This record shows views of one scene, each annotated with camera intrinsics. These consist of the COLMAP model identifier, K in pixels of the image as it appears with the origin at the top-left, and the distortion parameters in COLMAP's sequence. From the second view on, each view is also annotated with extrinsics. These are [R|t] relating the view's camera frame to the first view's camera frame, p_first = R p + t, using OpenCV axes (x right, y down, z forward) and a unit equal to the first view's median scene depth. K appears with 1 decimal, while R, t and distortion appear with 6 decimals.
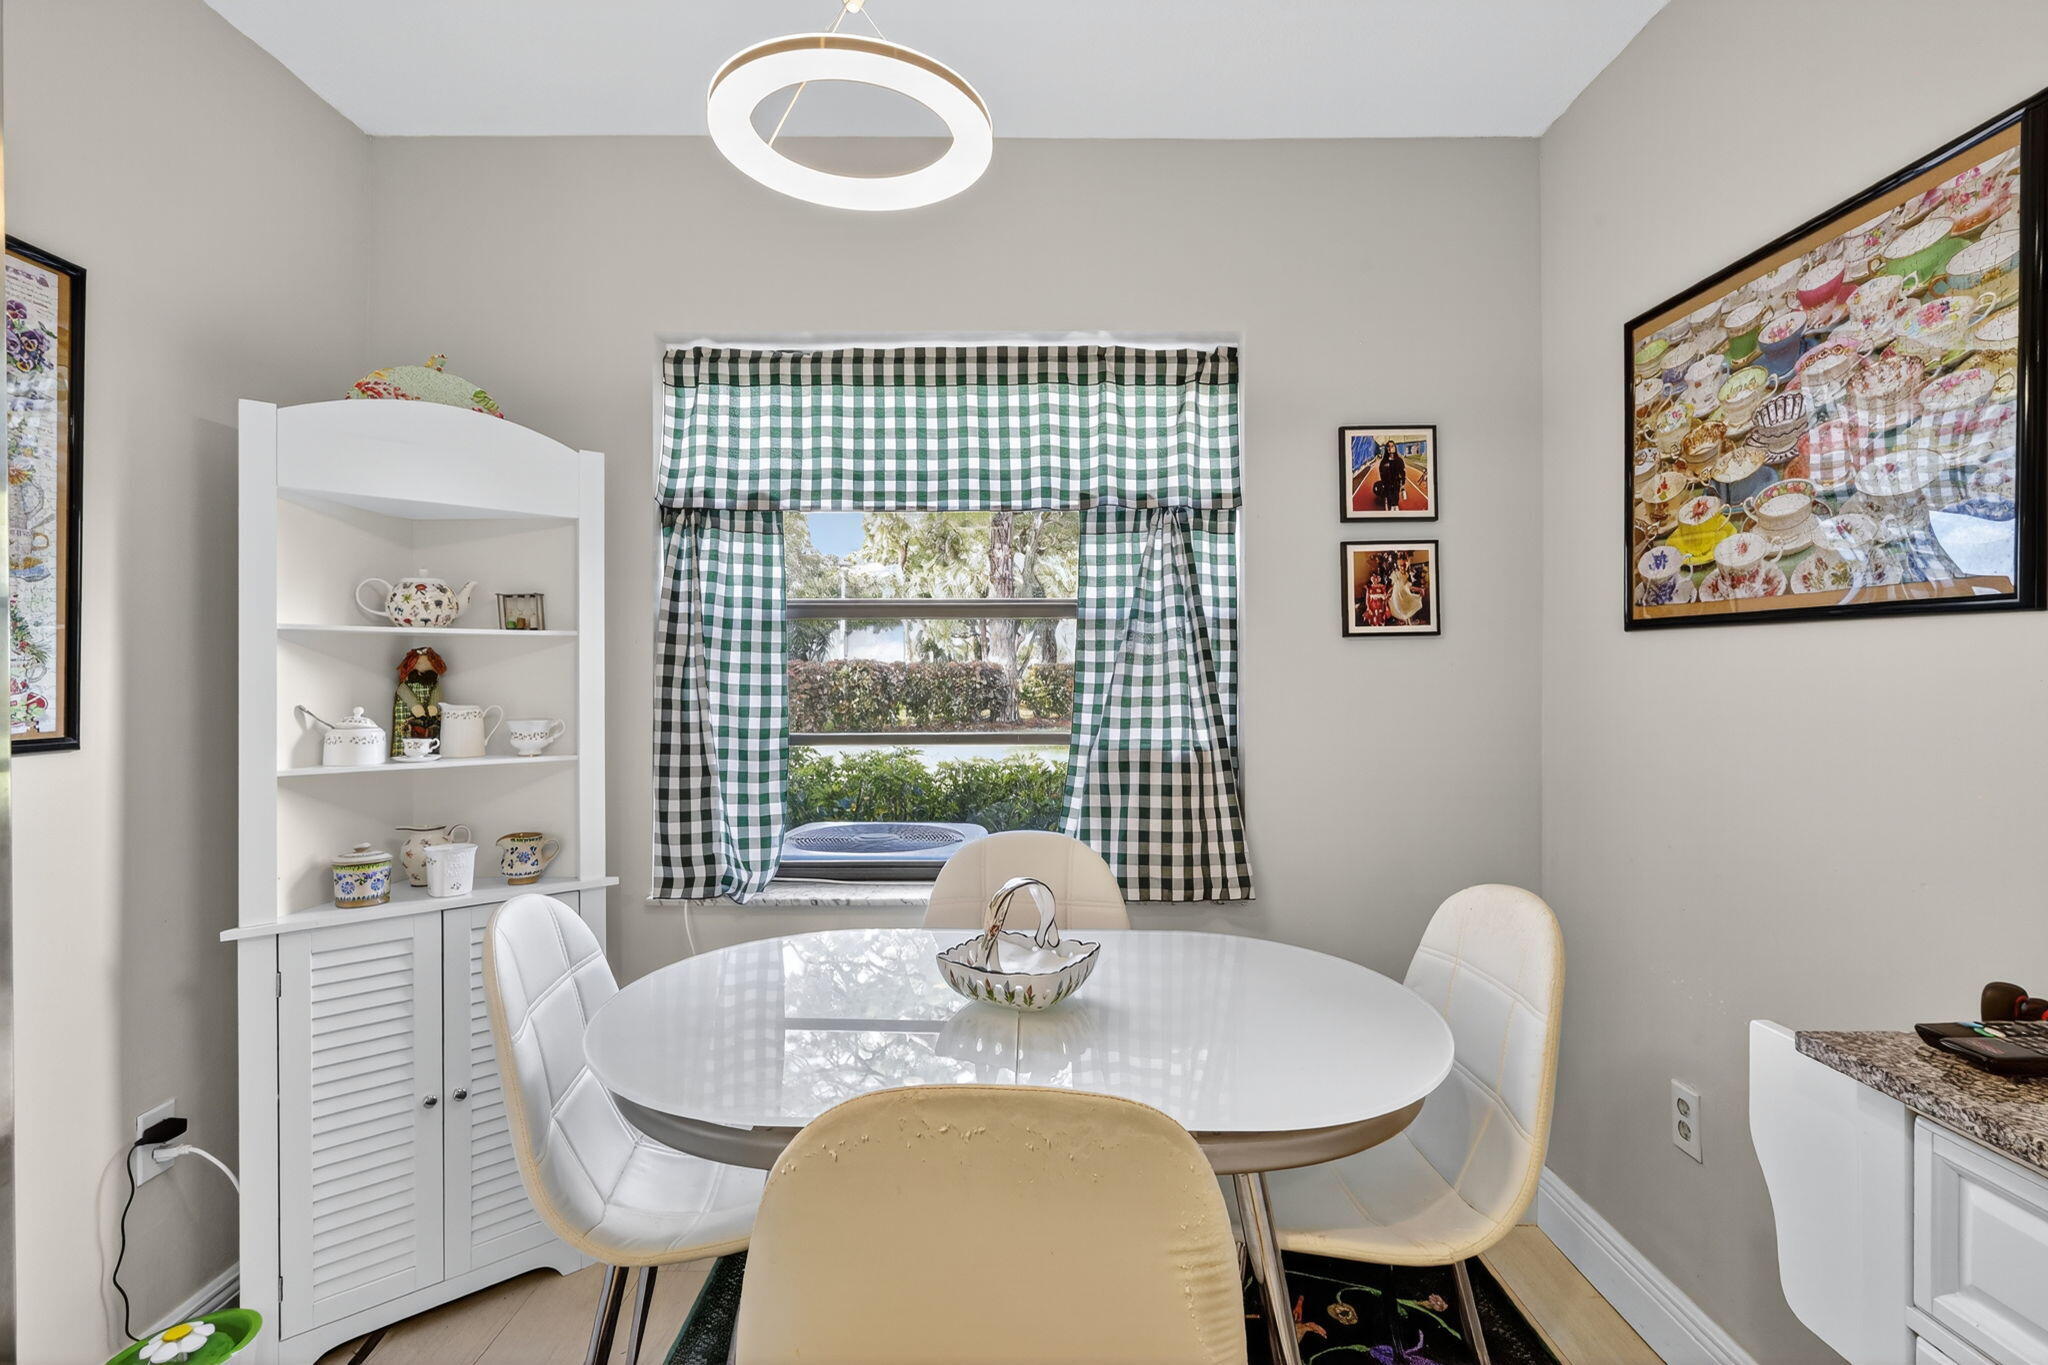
lens RADIAL K [[955.9, 0, 1029.0], [0, 955.9, 673.3], [0, 0, 1]] dist [0.000631, 0.000845]
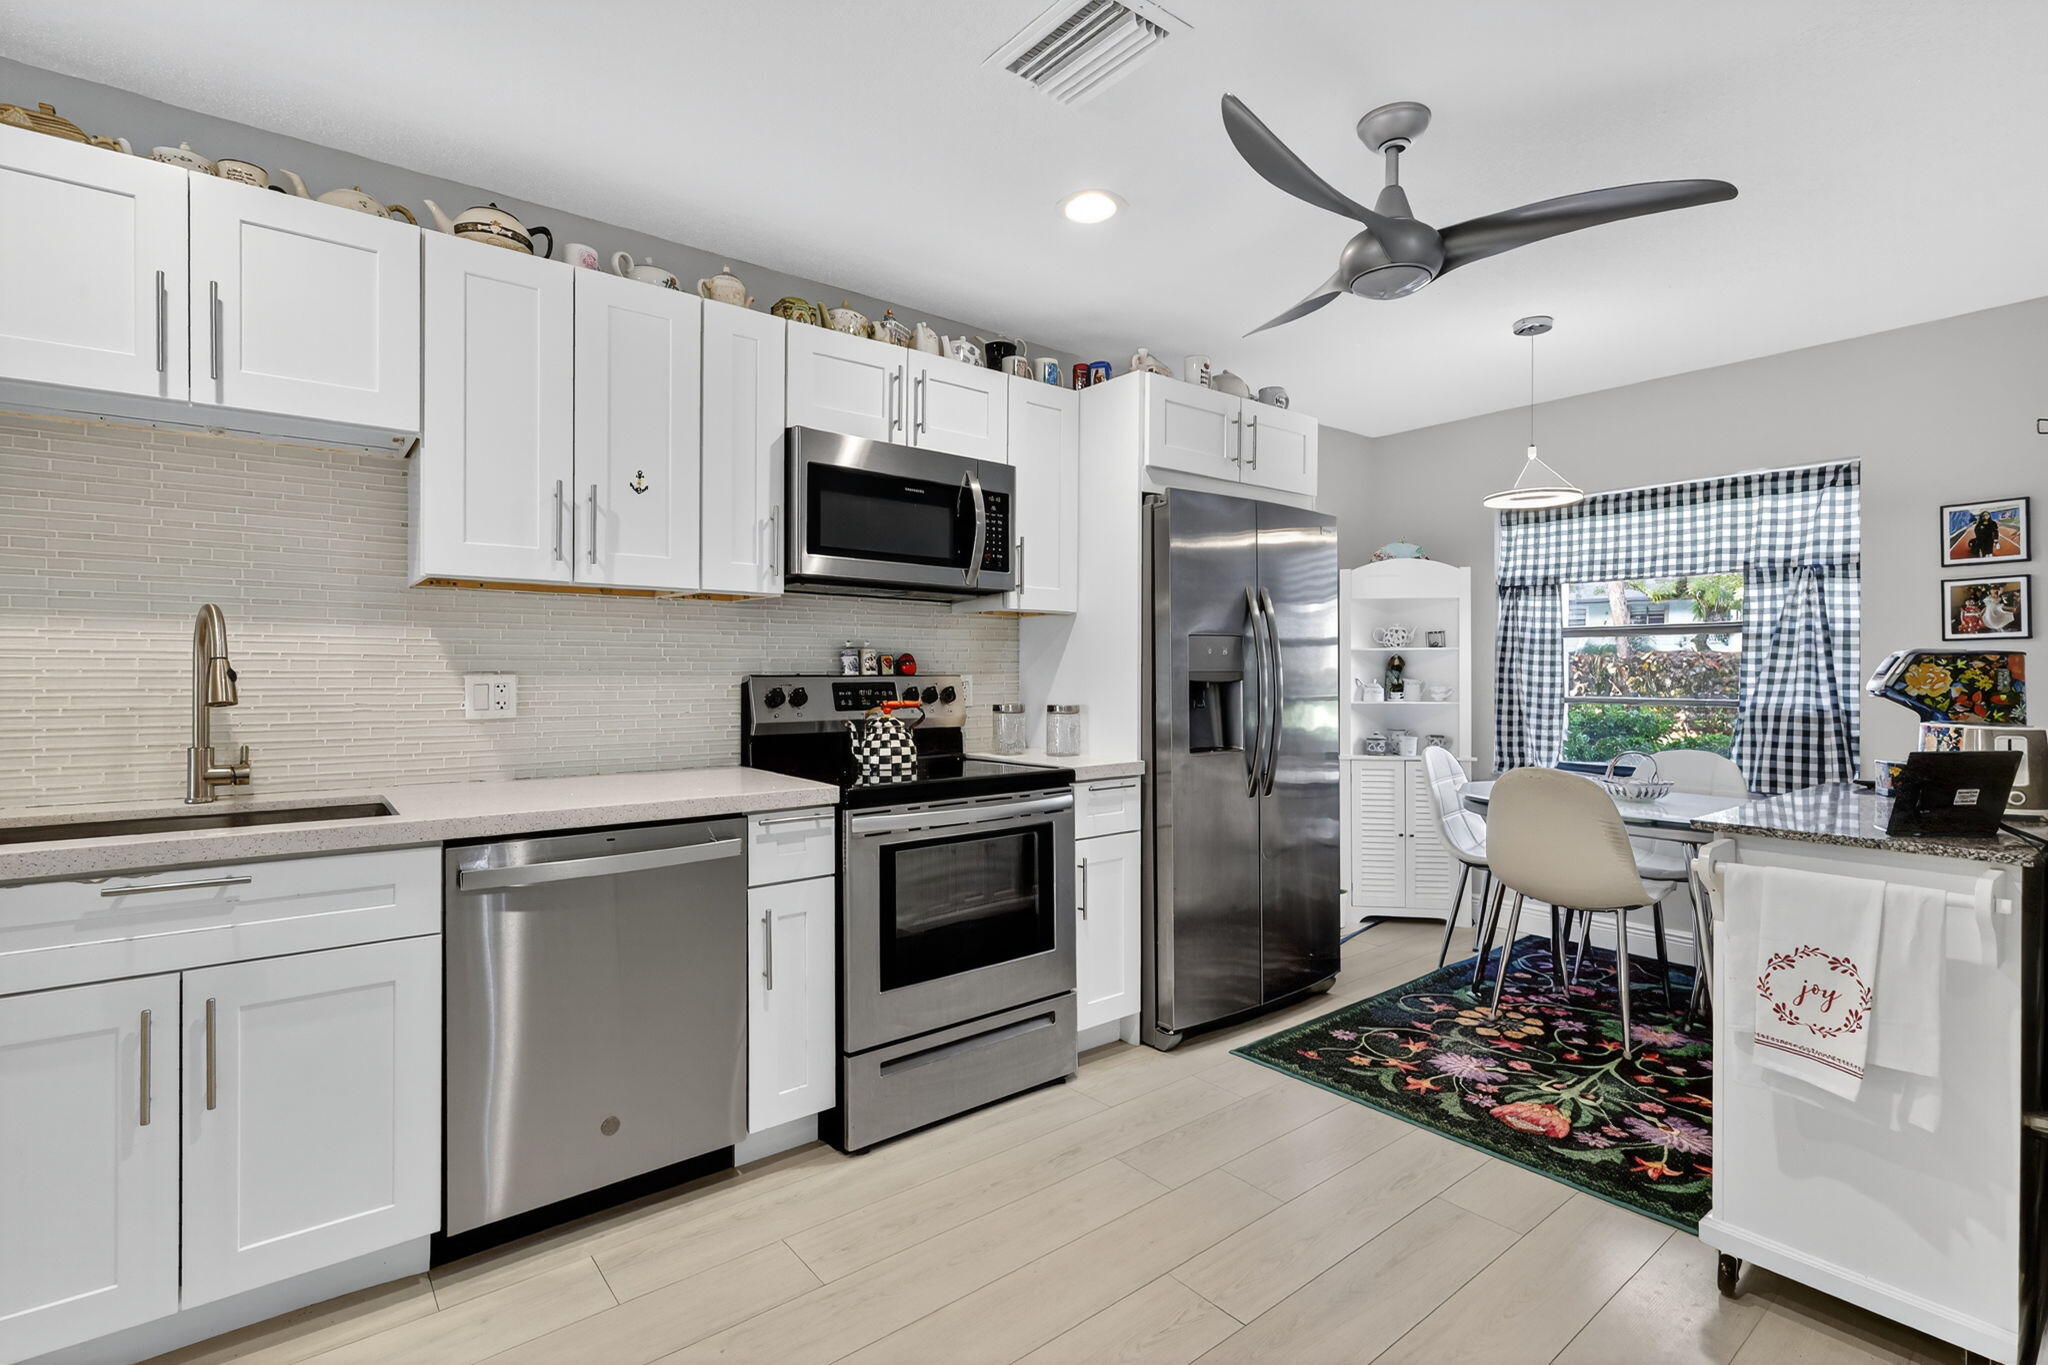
lens RADIAL K [[955.9, 0, 1029.0], [0, 955.9, 673.3], [0, 0, 1]] dist [0.000631, 0.000845]
pose [[0.625995, 0.003576, -0.779819, 0.608063], [0.003800, 0.999964, 0.007636, -0.003486], [0.779818, -0.007743, 0.625959, -1.123418]]
